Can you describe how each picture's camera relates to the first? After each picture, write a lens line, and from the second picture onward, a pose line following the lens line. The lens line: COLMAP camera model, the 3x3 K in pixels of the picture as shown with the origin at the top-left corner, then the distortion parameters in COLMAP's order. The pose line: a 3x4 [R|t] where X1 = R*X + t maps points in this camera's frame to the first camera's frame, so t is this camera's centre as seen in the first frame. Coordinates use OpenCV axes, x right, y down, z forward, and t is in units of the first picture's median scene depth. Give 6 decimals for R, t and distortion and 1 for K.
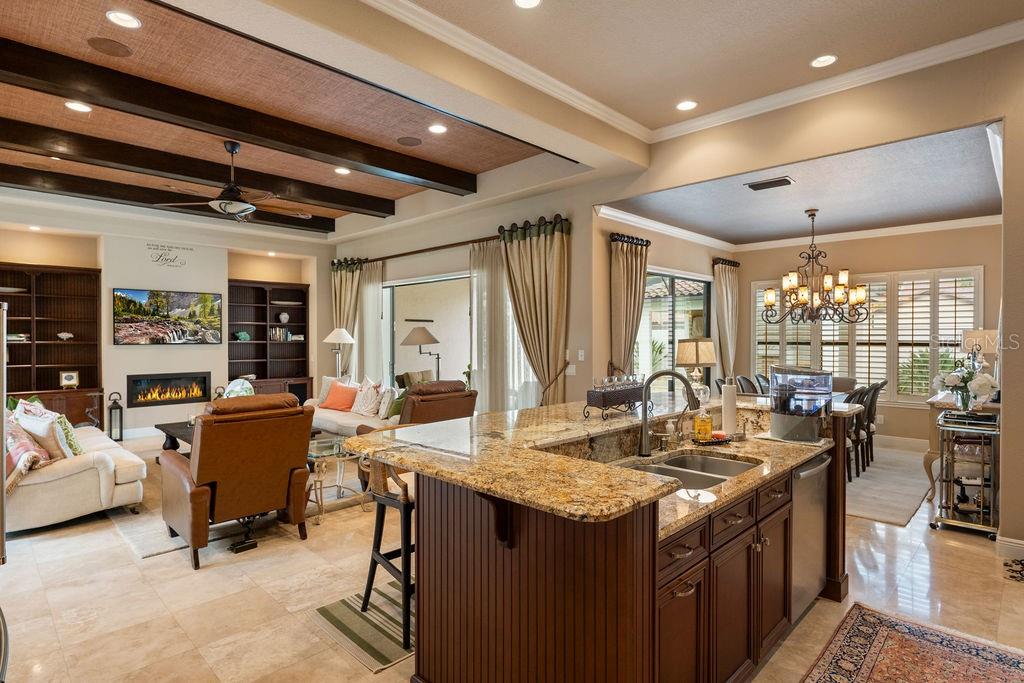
lens RADIAL K [[532.0, 0, 515.7], [0, 532.0, 343.4], [0, 0, 1]] dist [-0.008132, -0.000325]
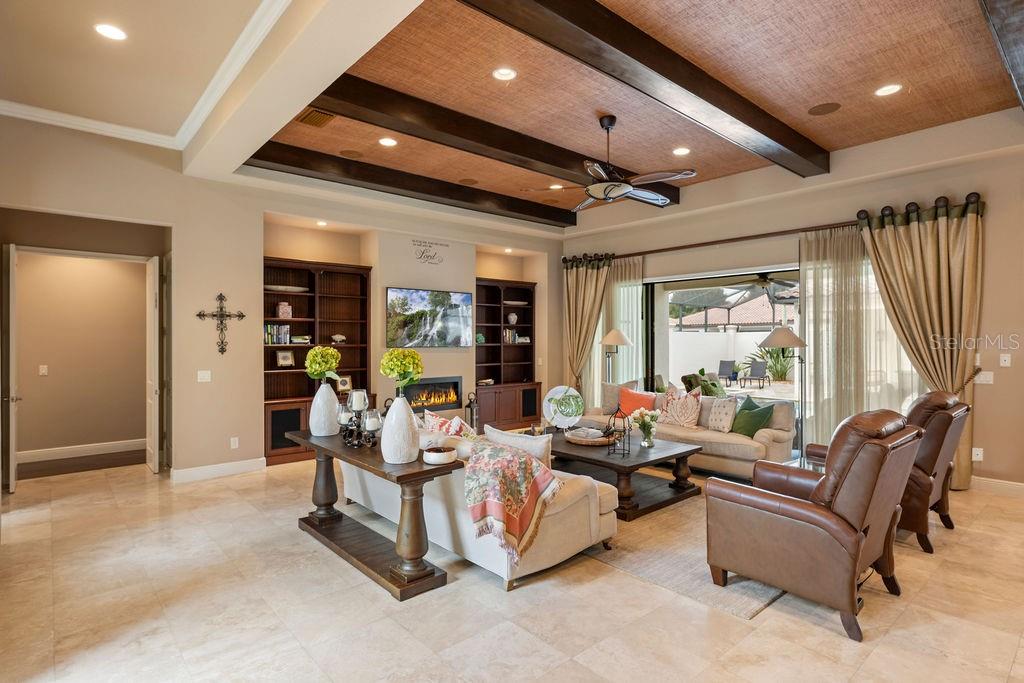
lens RADIAL K [[532.0, 0, 511.2], [0, 532.0, 340.4], [0, 0, 1]] dist [-0.008132, -0.000325]
pose [[0.996319, -0.000451, -0.085717, -0.440789], [-0.000461, 0.999944, -0.010612, -0.000061], [0.085717, 0.010613, 0.996263, 0.079680]]
